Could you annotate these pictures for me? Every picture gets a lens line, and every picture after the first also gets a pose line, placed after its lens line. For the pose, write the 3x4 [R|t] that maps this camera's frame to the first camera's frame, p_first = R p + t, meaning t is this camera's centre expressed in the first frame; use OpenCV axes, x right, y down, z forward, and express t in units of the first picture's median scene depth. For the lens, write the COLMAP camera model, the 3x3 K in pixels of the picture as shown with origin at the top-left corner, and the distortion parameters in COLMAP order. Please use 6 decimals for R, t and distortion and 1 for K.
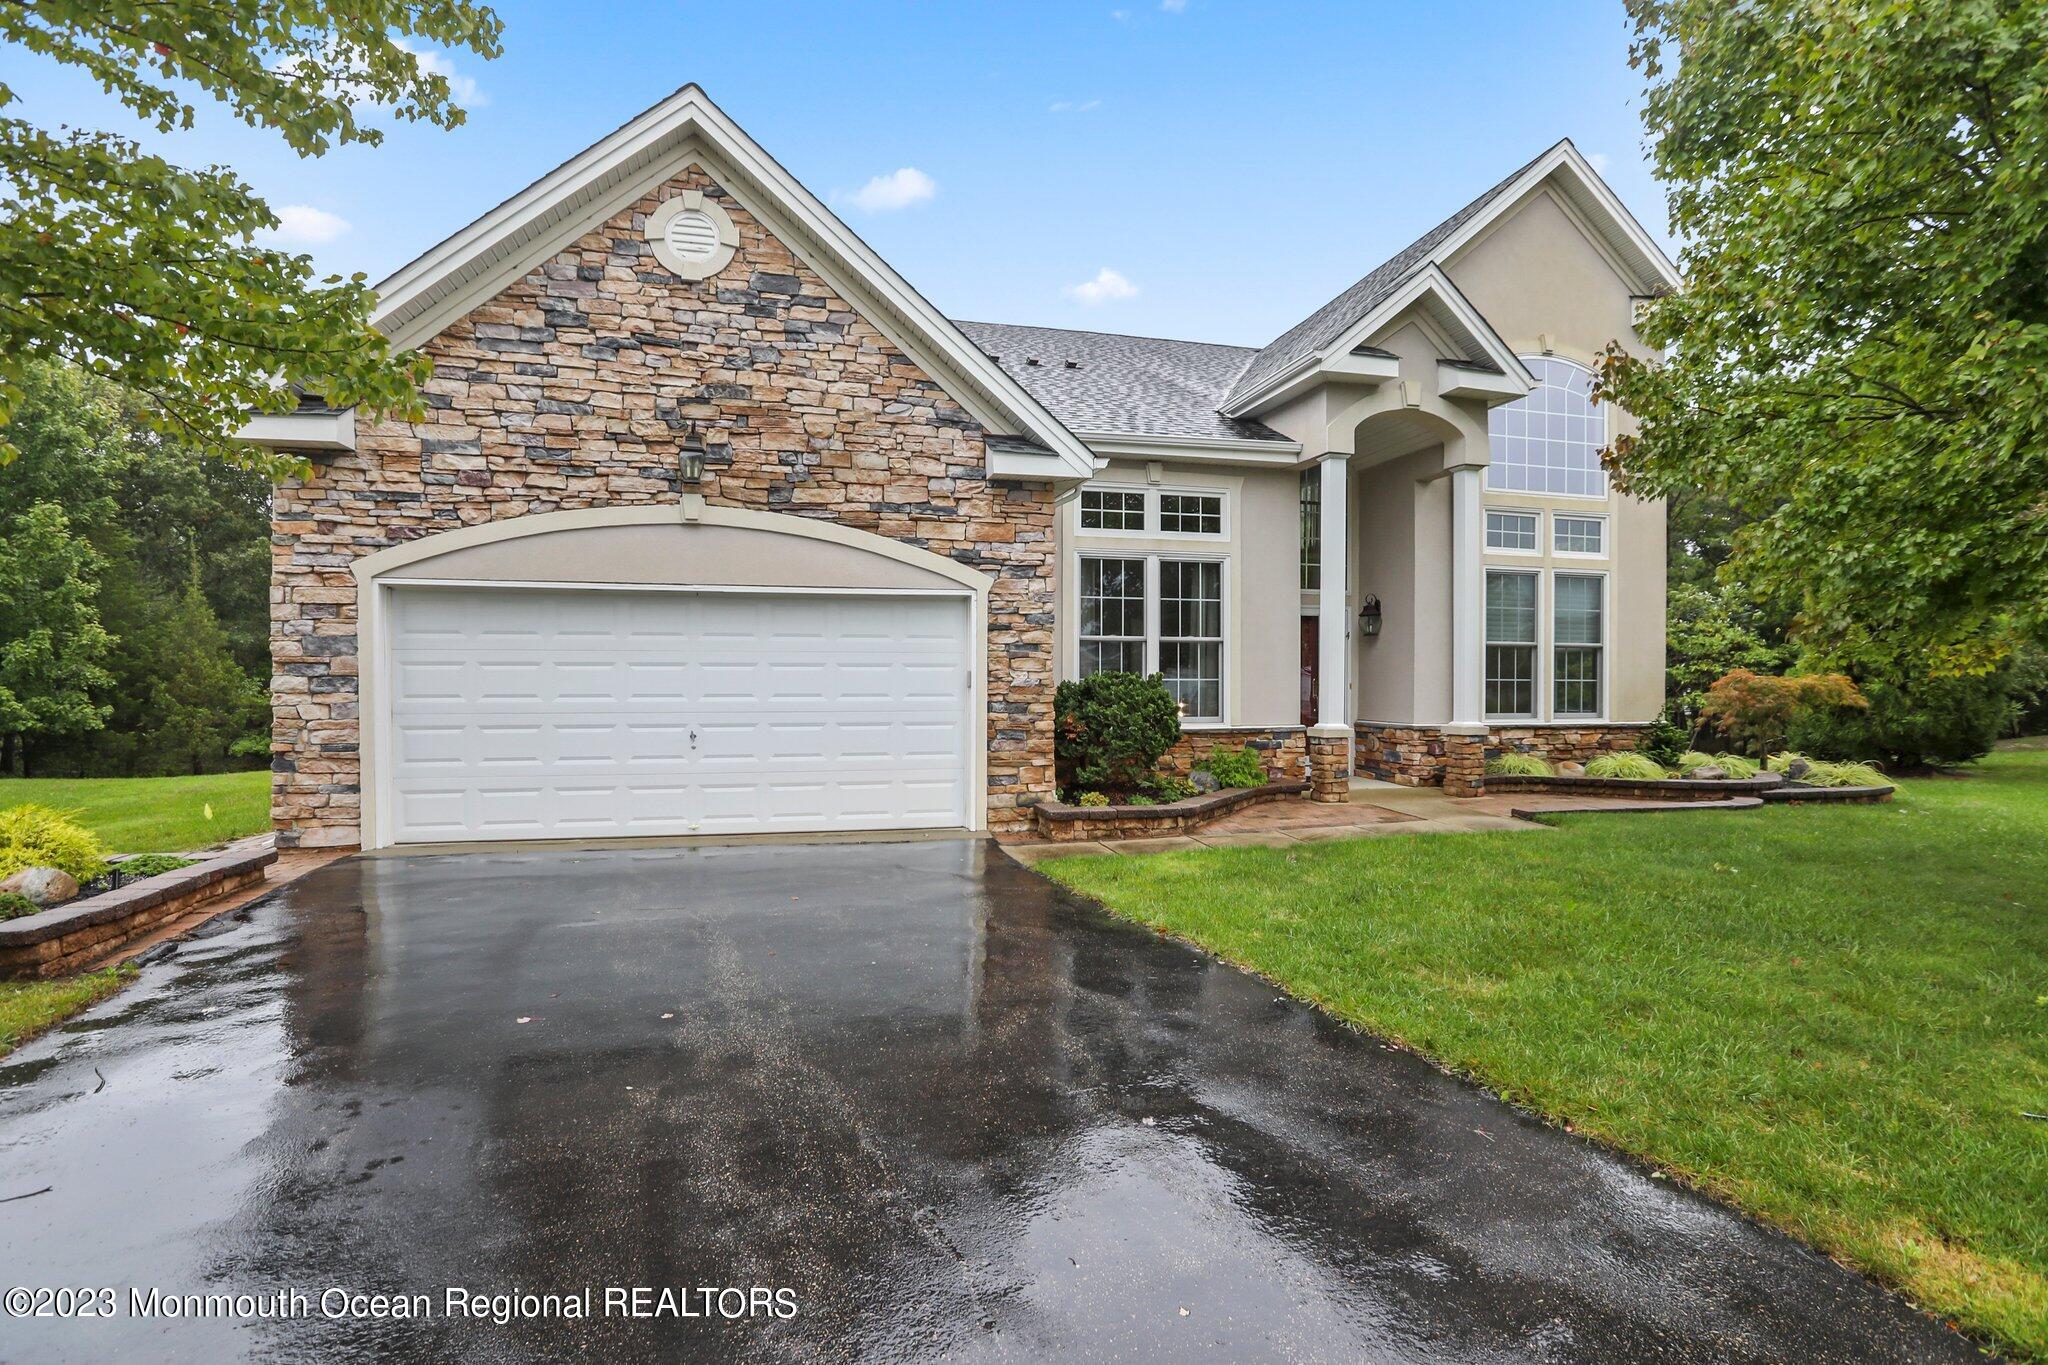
lens RADIAL K [[945.3, 0, 992.7], [0, 945.3, 661.0], [0, 0, 1]] dist [-0.052964, 0.049687]
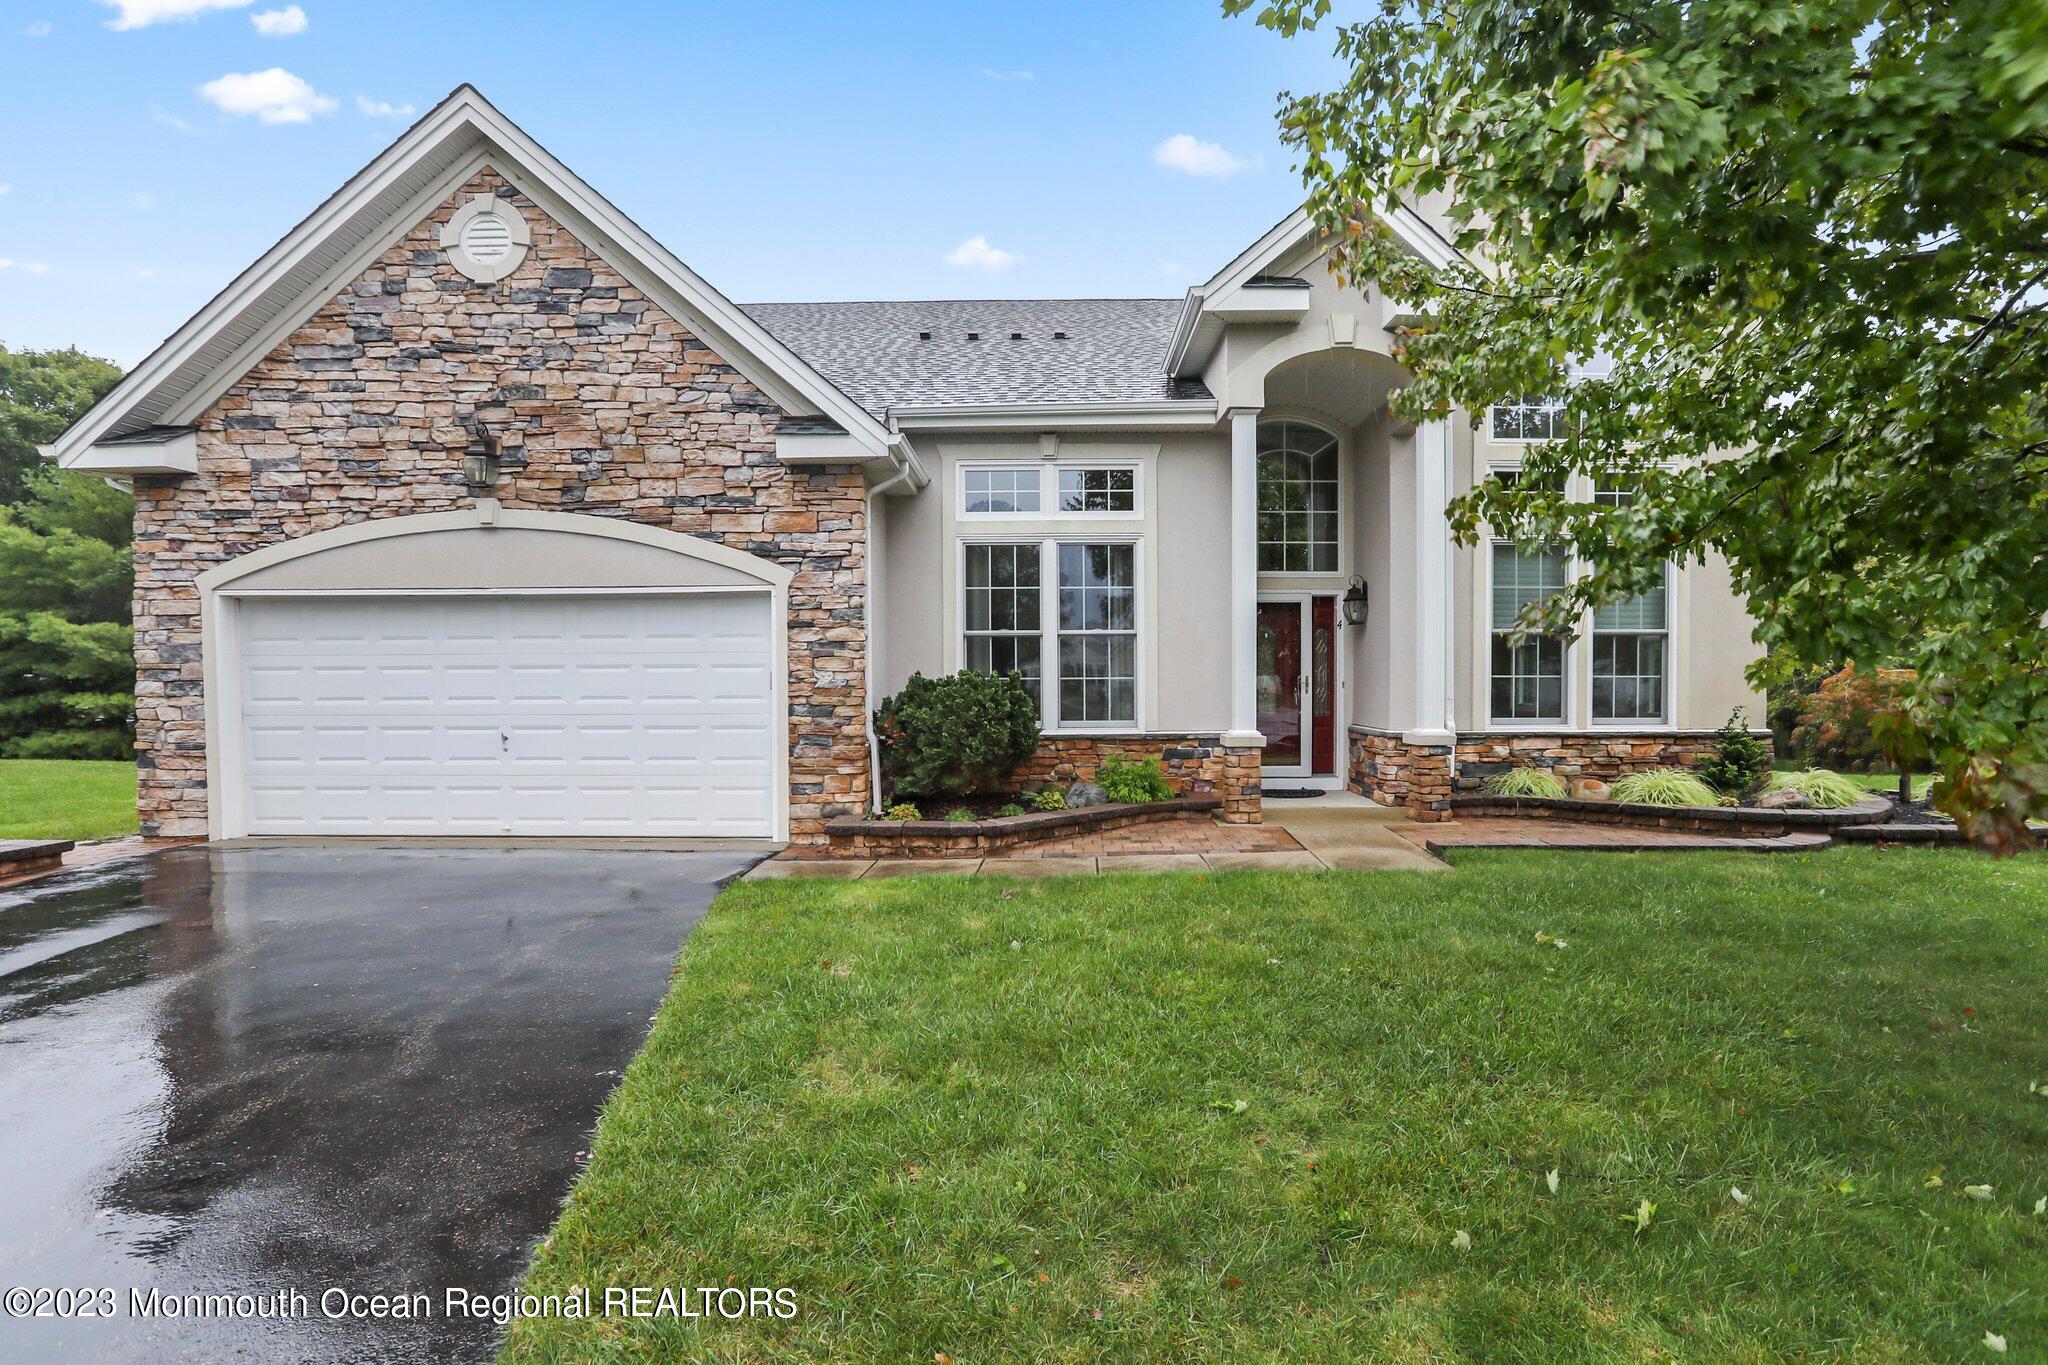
lens RADIAL K [[952.0, 0, 1023.9], [0, 952.0, 667.0], [0, 0, 1]] dist [-0.035176, 0.021760]
pose [[0.969912, -0.007688, -0.243333, 0.449706], [0.010748, 0.999879, 0.011250, -0.001855], [0.243217, -0.013527, 0.969878, 0.148584]]
